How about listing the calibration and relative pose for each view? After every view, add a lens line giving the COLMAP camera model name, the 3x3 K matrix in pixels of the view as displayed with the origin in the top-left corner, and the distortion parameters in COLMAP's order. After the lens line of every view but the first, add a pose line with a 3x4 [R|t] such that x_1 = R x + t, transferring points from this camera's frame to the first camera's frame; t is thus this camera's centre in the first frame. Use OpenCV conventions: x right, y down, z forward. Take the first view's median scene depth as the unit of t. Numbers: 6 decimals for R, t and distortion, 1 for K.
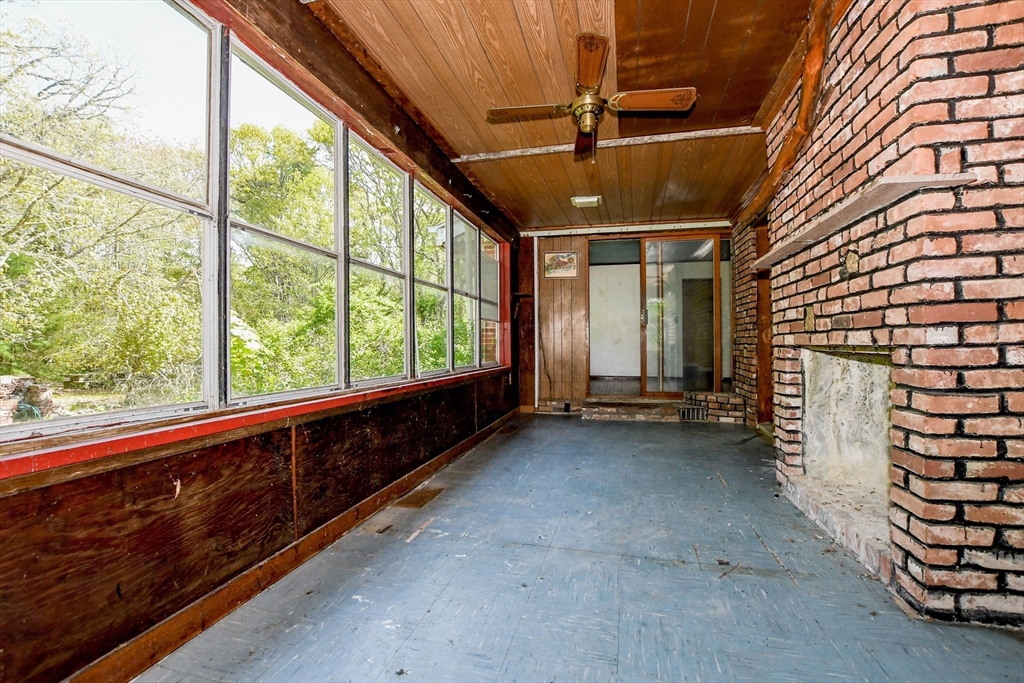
lens RADIAL K [[456.6, 0, 506.5], [0, 456.6, 342.5], [0, 0, 1]] dist [-0.033898, 0.005474]
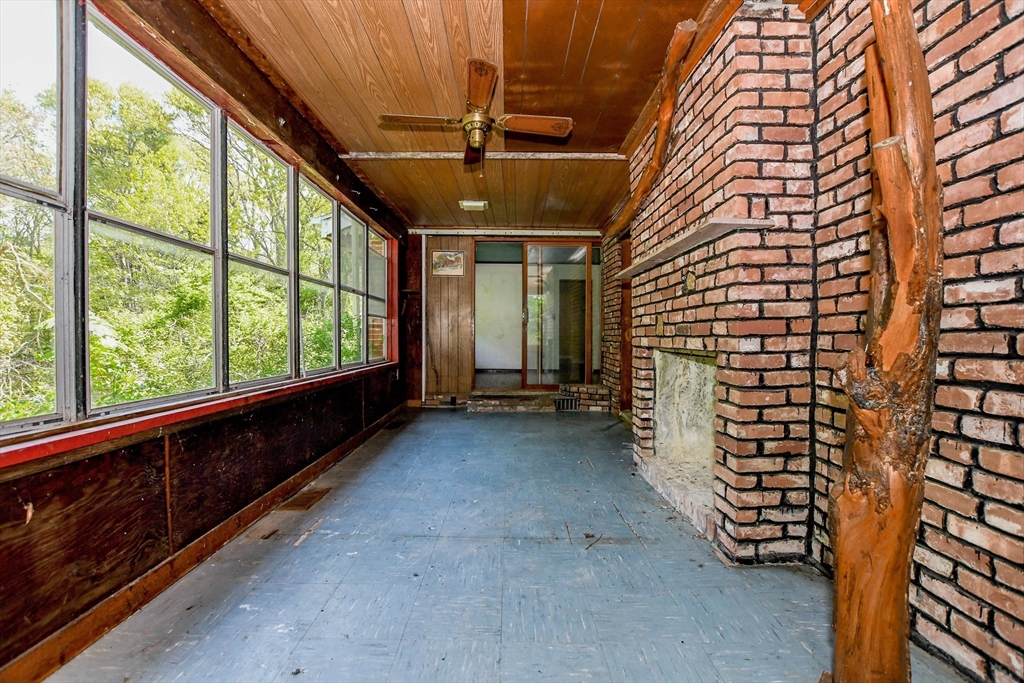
lens RADIAL K [[447.6, 0, 504.5], [0, 447.6, 343.2], [0, 0, 1]] dist [-0.032159, 0.004302]
pose [[0.969466, 0.003708, 0.245198, -0.014891], [-0.008557, 0.999788, 0.018713, -0.028913], [-0.245076, -0.020239, 0.969292, -0.050748]]
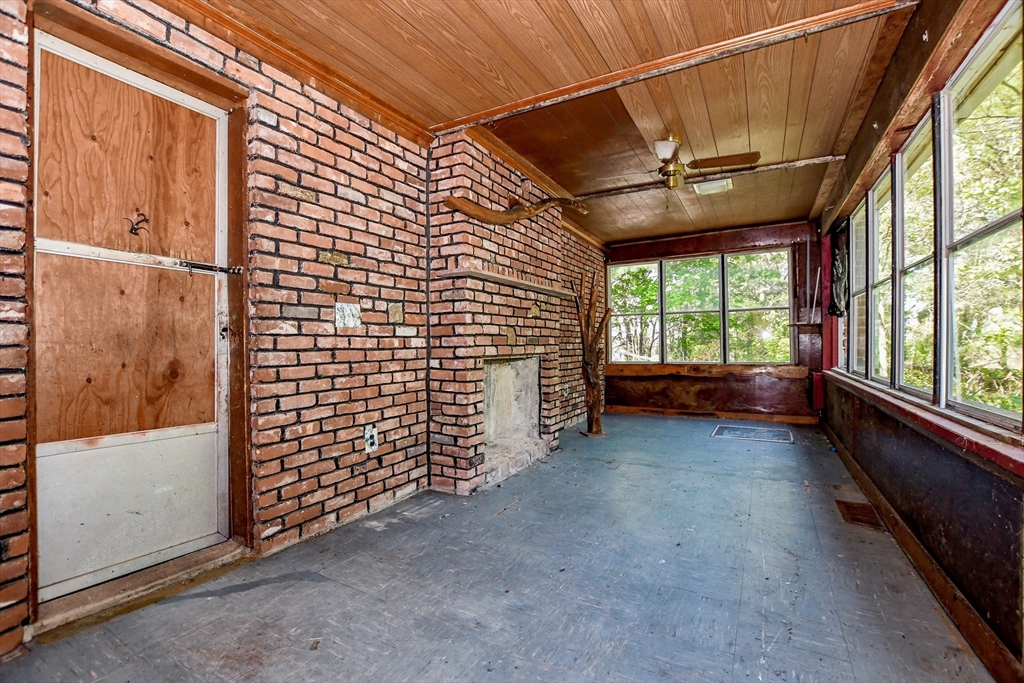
lens RADIAL K [[450.6, 0, 506.9], [0, 450.6, 343.2], [0, 0, 1]] dist [-0.037165, 0.005366]
pose [[-0.965918, 0.014374, 0.258449, 0.390940], [0.012494, 0.999882, -0.008916, -0.021348], [-0.258546, -0.005383, -0.965984, 2.949623]]
